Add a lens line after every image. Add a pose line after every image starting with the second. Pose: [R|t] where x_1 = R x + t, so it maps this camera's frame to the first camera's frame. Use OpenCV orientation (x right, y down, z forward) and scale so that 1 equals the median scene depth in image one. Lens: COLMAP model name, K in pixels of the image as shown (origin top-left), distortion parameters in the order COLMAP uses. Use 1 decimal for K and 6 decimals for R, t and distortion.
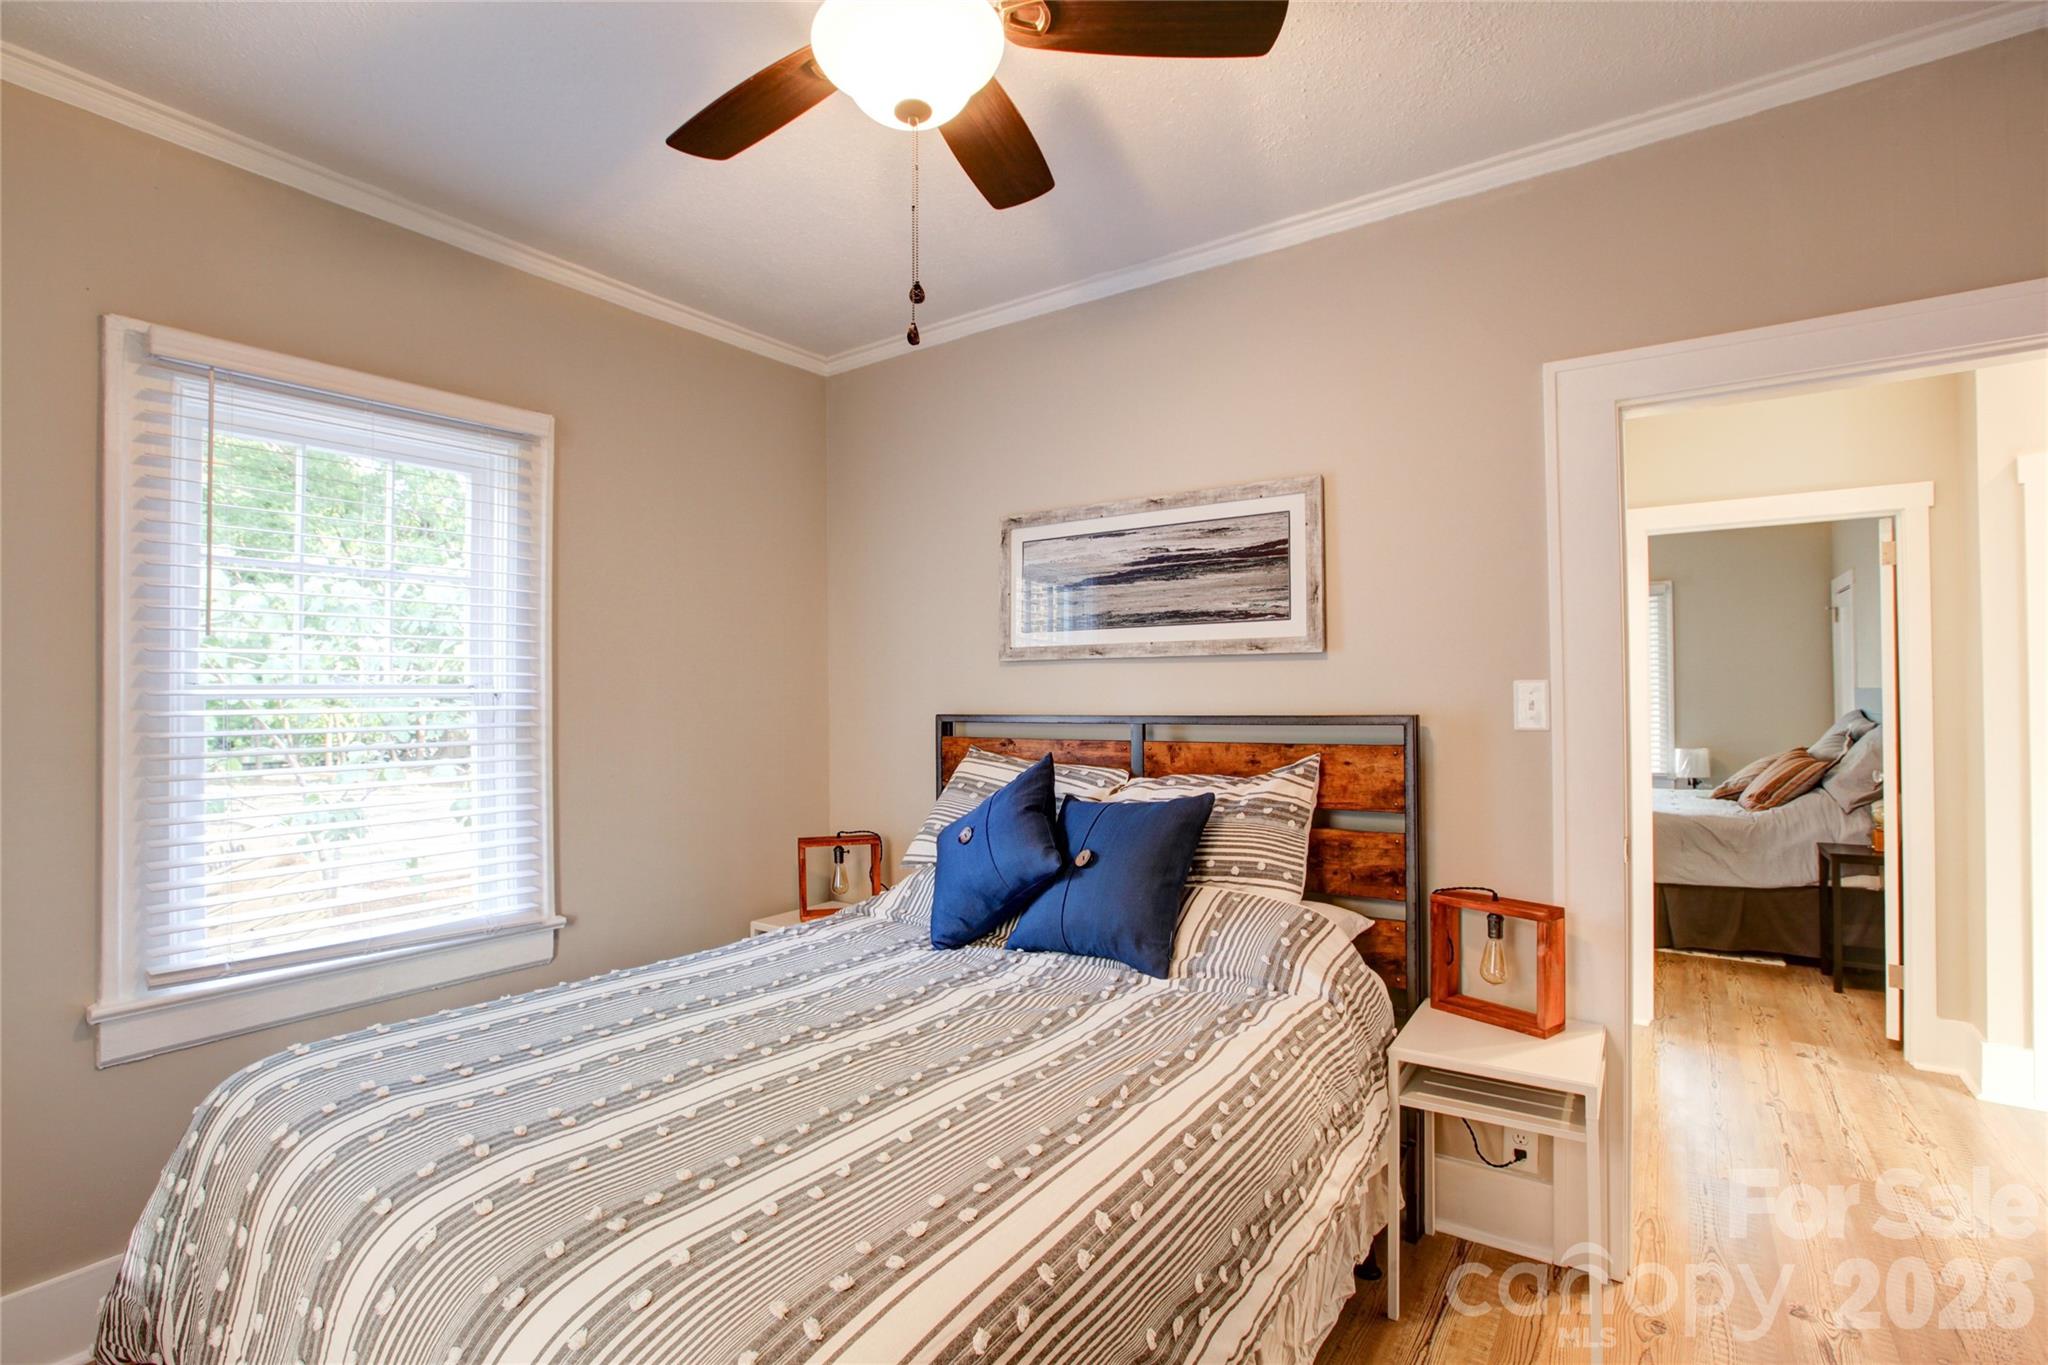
lens RADIAL K [[929.2, 0, 1042.0], [0, 929.2, 686.5], [0, 0, 1]] dist [-0.045300, 0.013364]
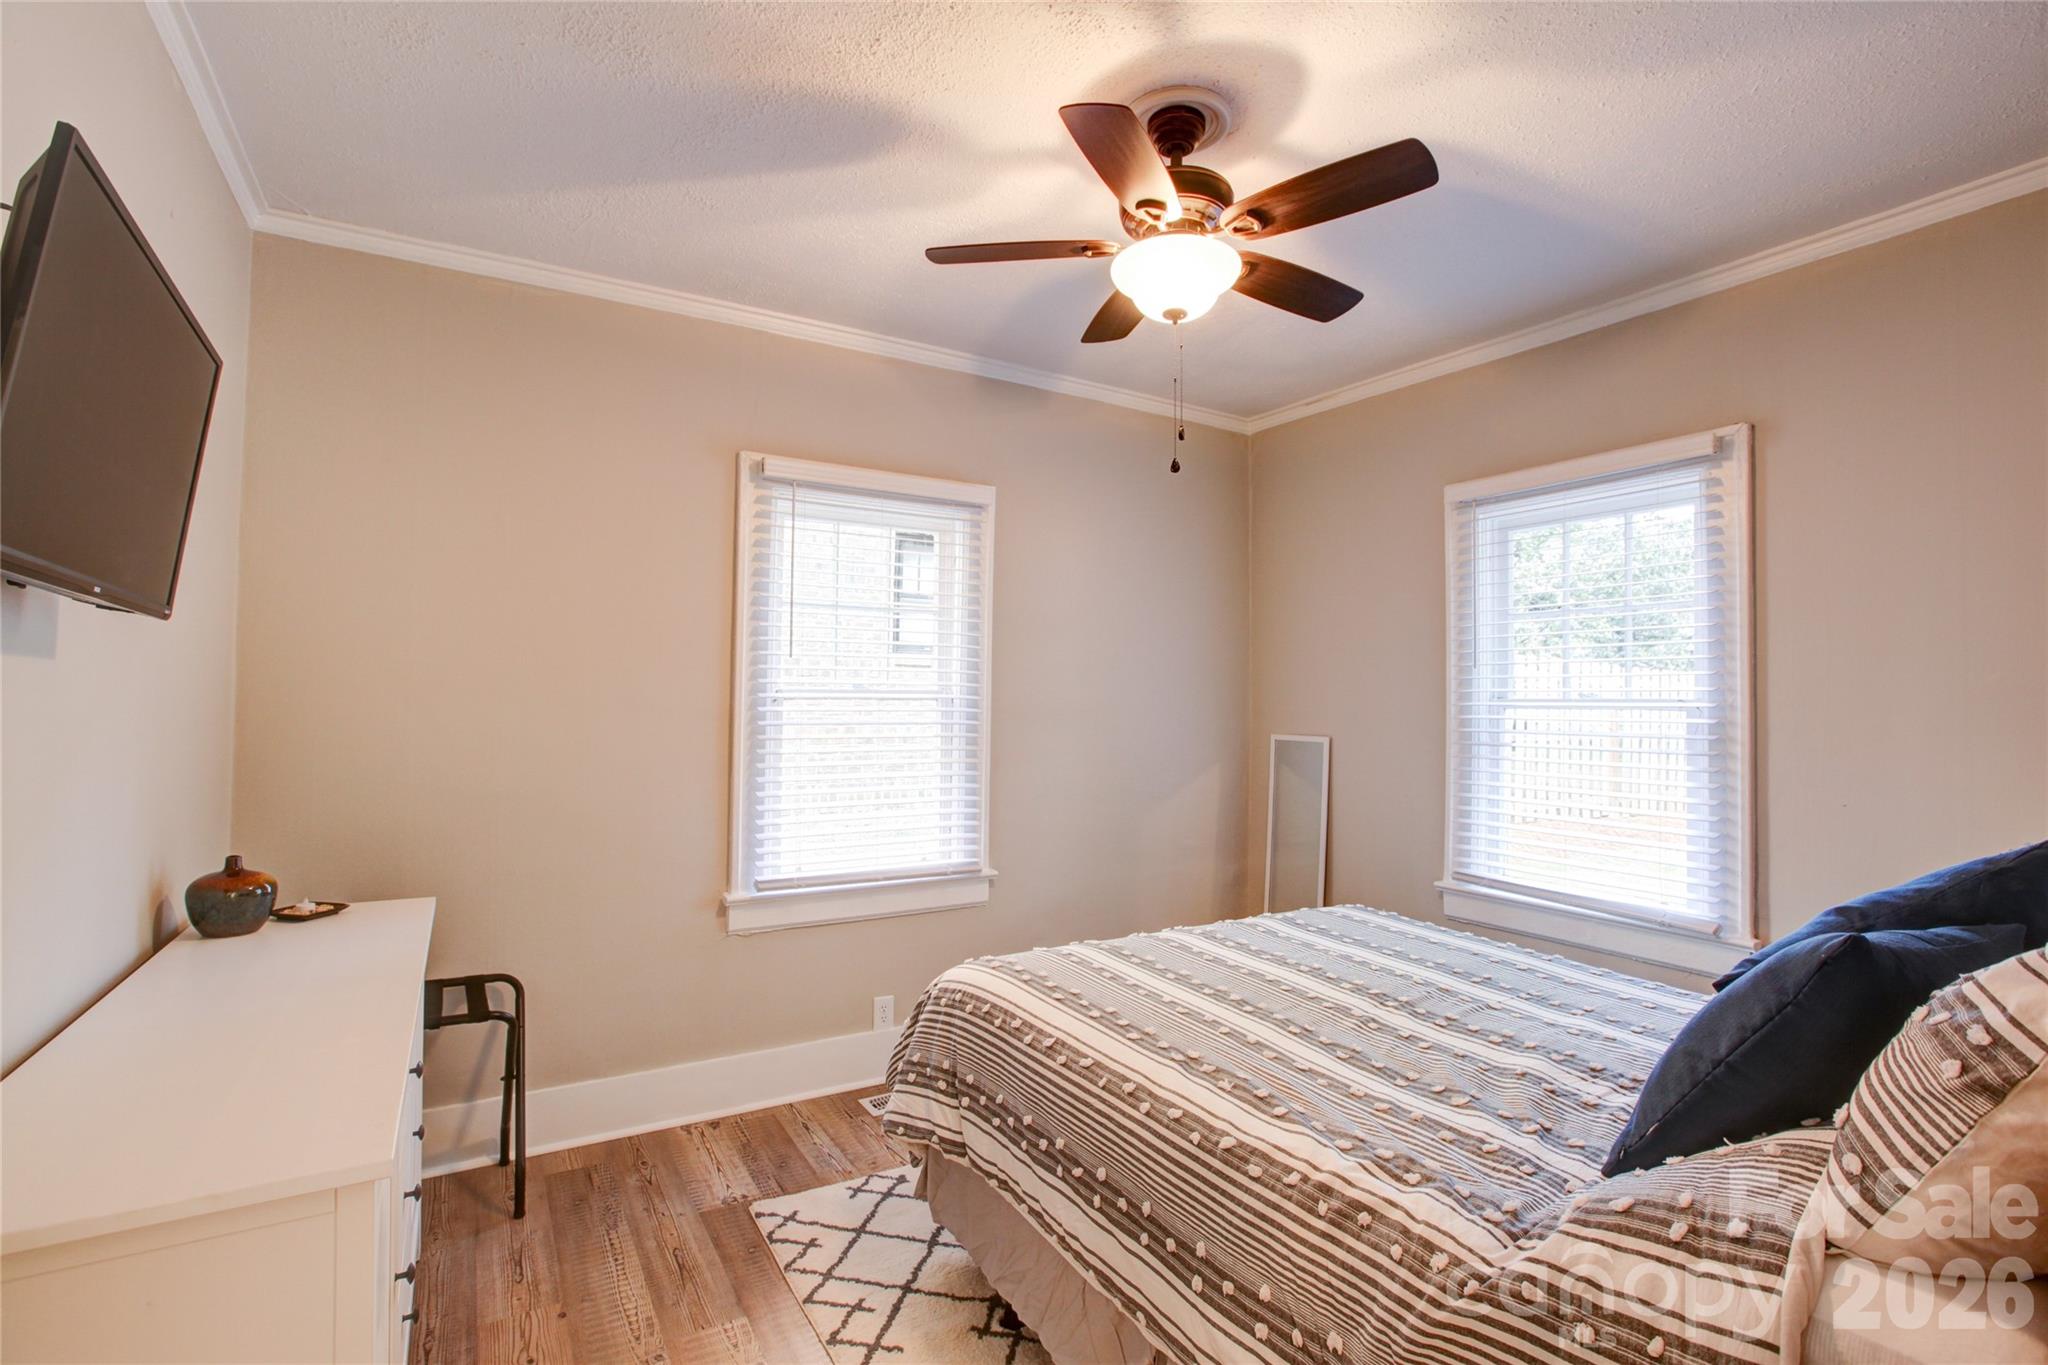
lens RADIAL K [[929.2, 0, 1033.5], [0, 929.2, 685.7], [0, 0, 1]] dist [-0.045300, 0.013364]
pose [[-0.409111, -0.013616, -0.912383, 0.815037], [0.005621, 0.999832, -0.017441, -0.004712], [0.912467, -0.012264, -0.408966, 0.861166]]
